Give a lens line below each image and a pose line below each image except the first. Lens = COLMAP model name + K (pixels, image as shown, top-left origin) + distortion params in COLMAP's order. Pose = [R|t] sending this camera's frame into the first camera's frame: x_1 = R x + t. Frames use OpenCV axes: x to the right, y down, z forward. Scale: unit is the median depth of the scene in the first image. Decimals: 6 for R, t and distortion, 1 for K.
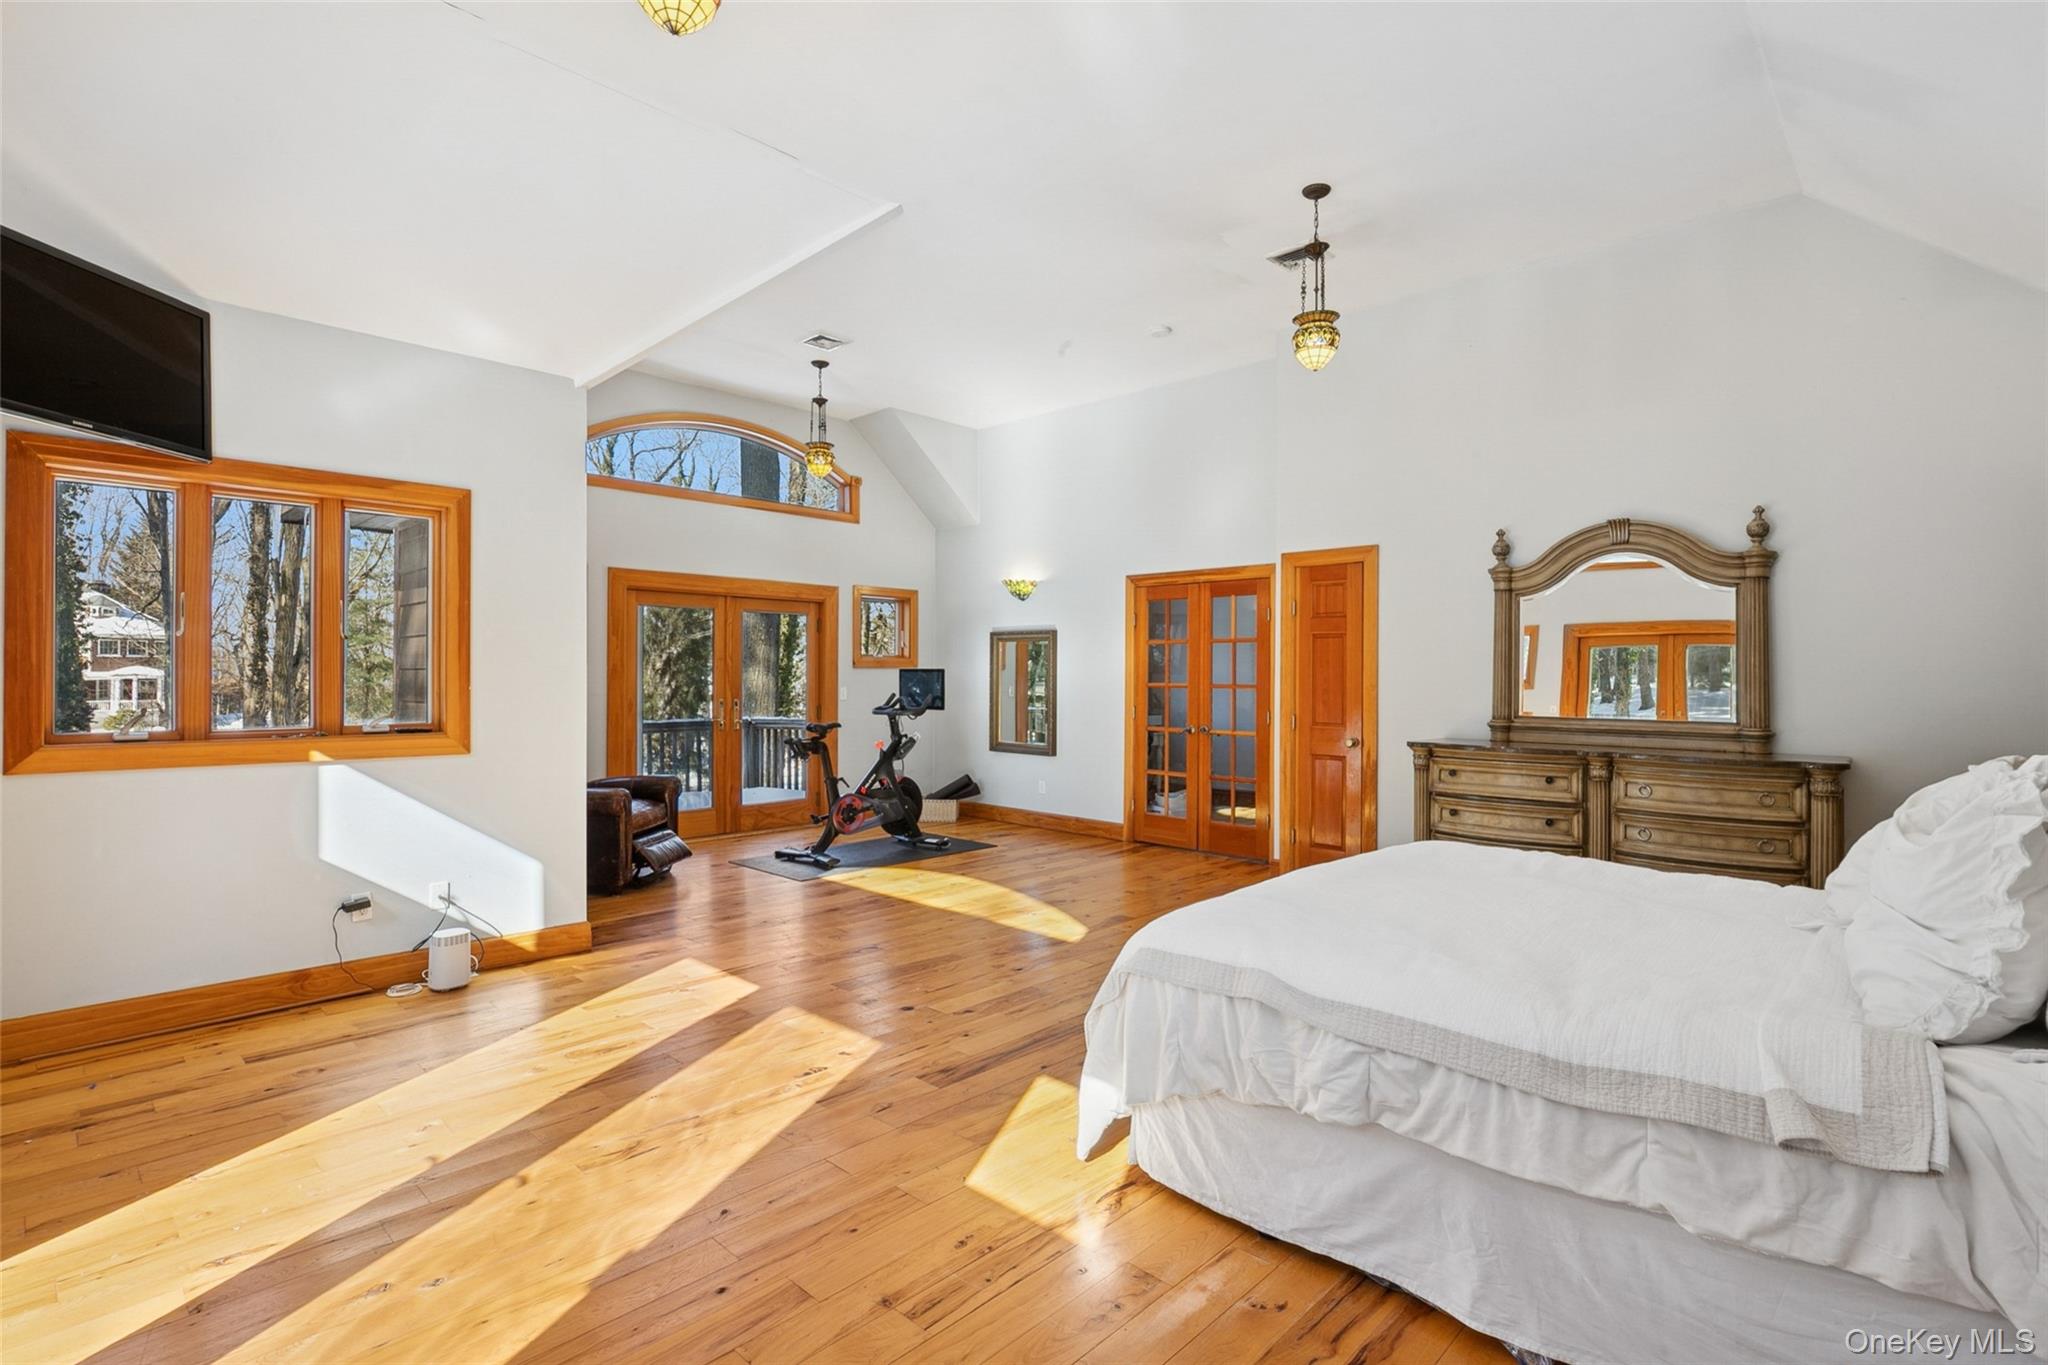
lens RADIAL K [[951.4, 0, 1034.6], [0, 951.4, 683.0], [0, 0, 1]] dist [-0.004210, -0.000524]
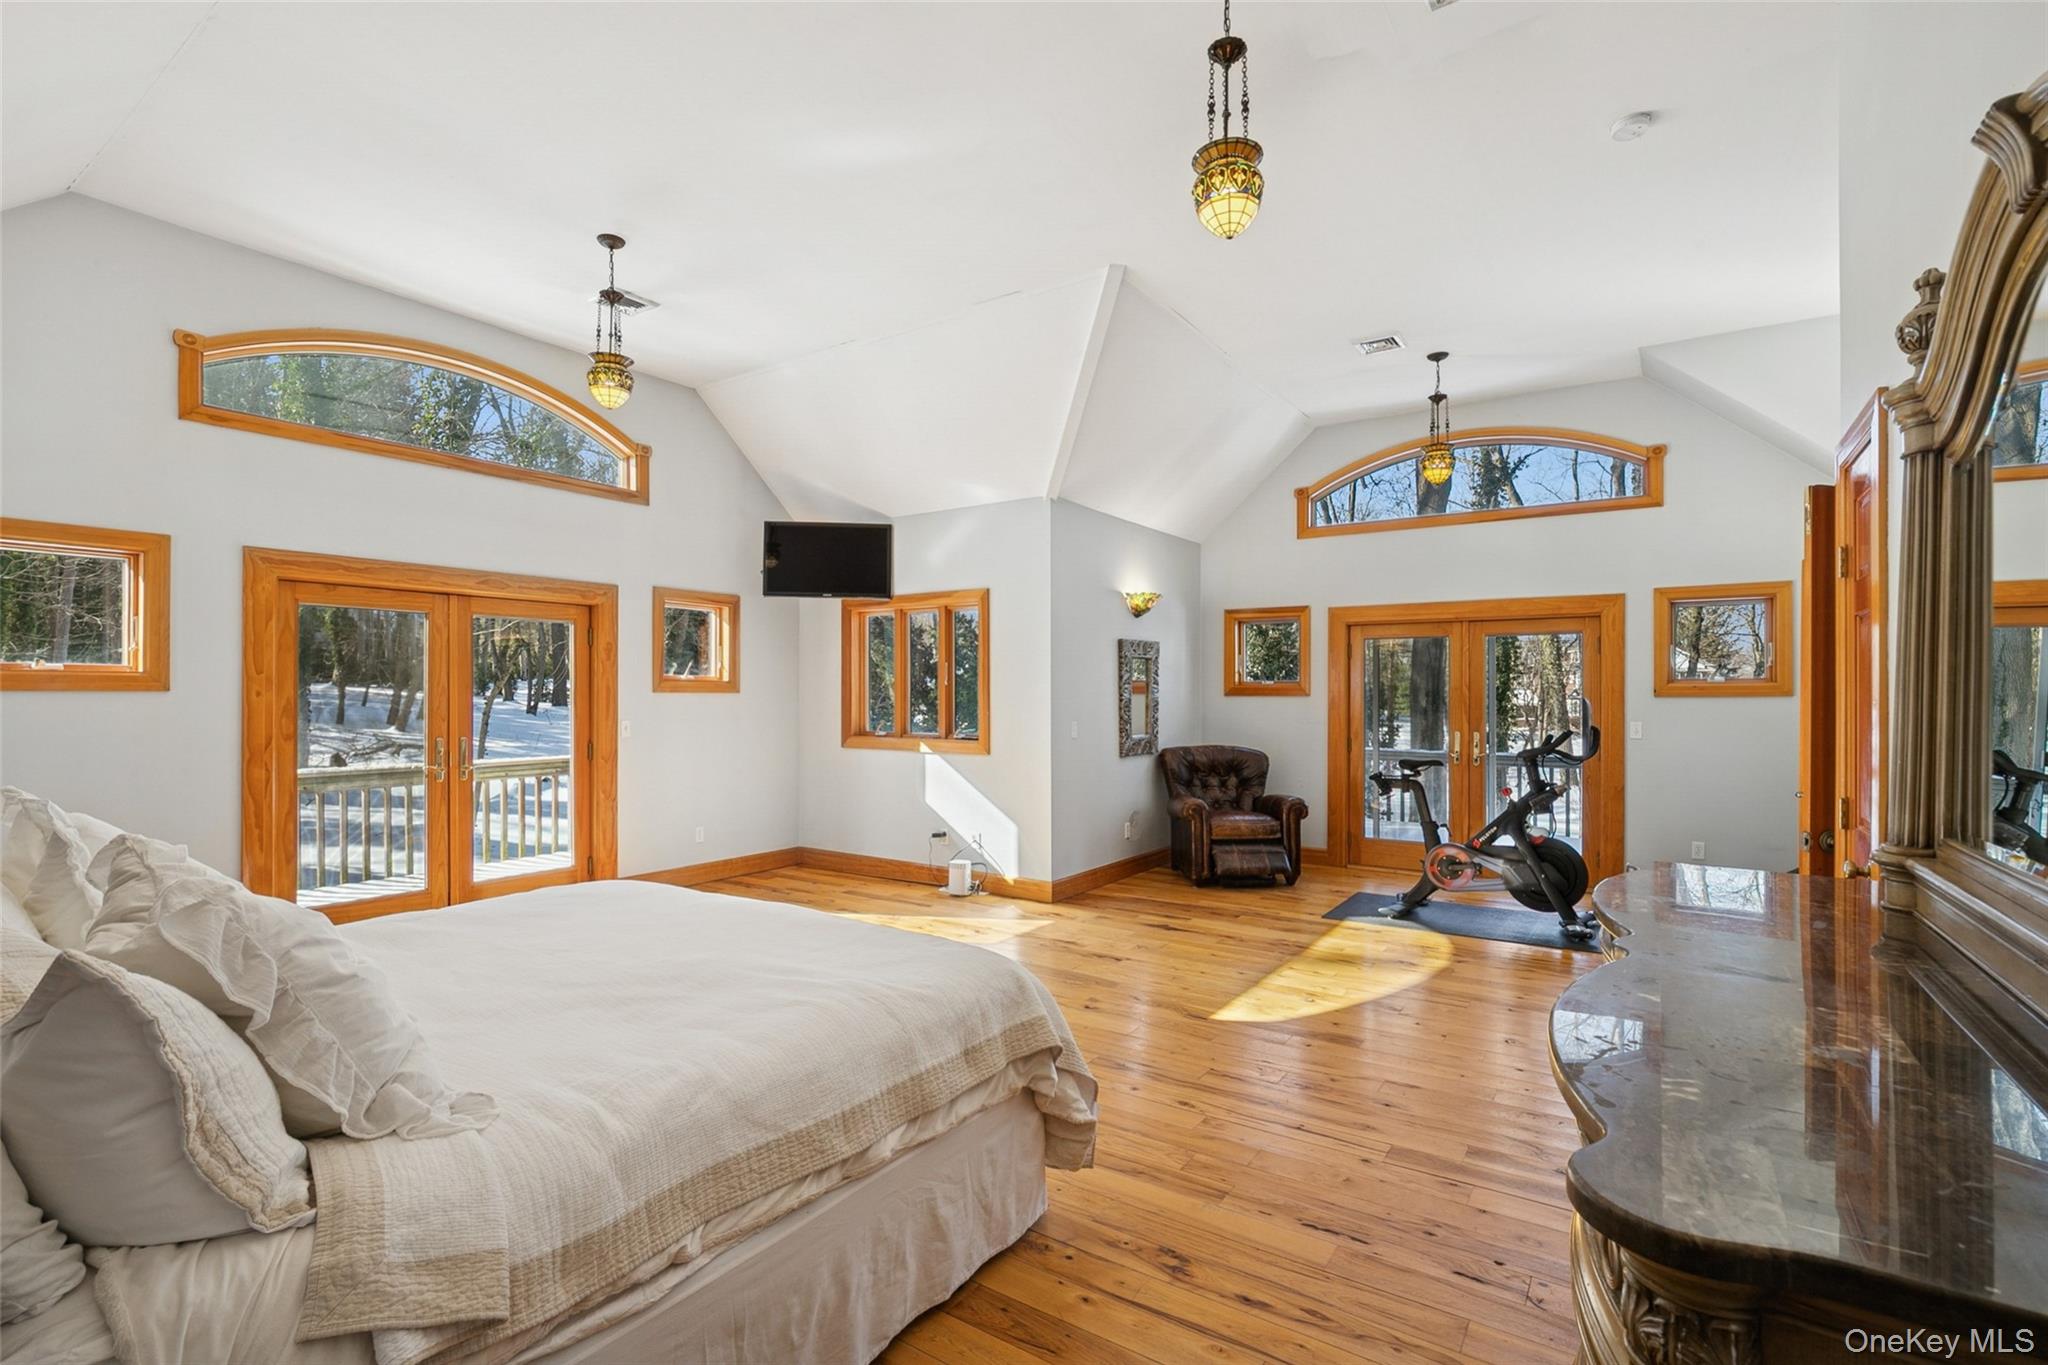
lens RADIAL K [[951.4, 0, 1032.1], [0, 951.4, 691.2], [0, 0, 1]] dist [-0.004210, -0.000524]
pose [[0.167546, -0.008095, -0.985831, 0.598903], [-0.009097, 0.999911, -0.009756, -0.010548], [0.985822, 0.010602, 0.167457, 0.488074]]
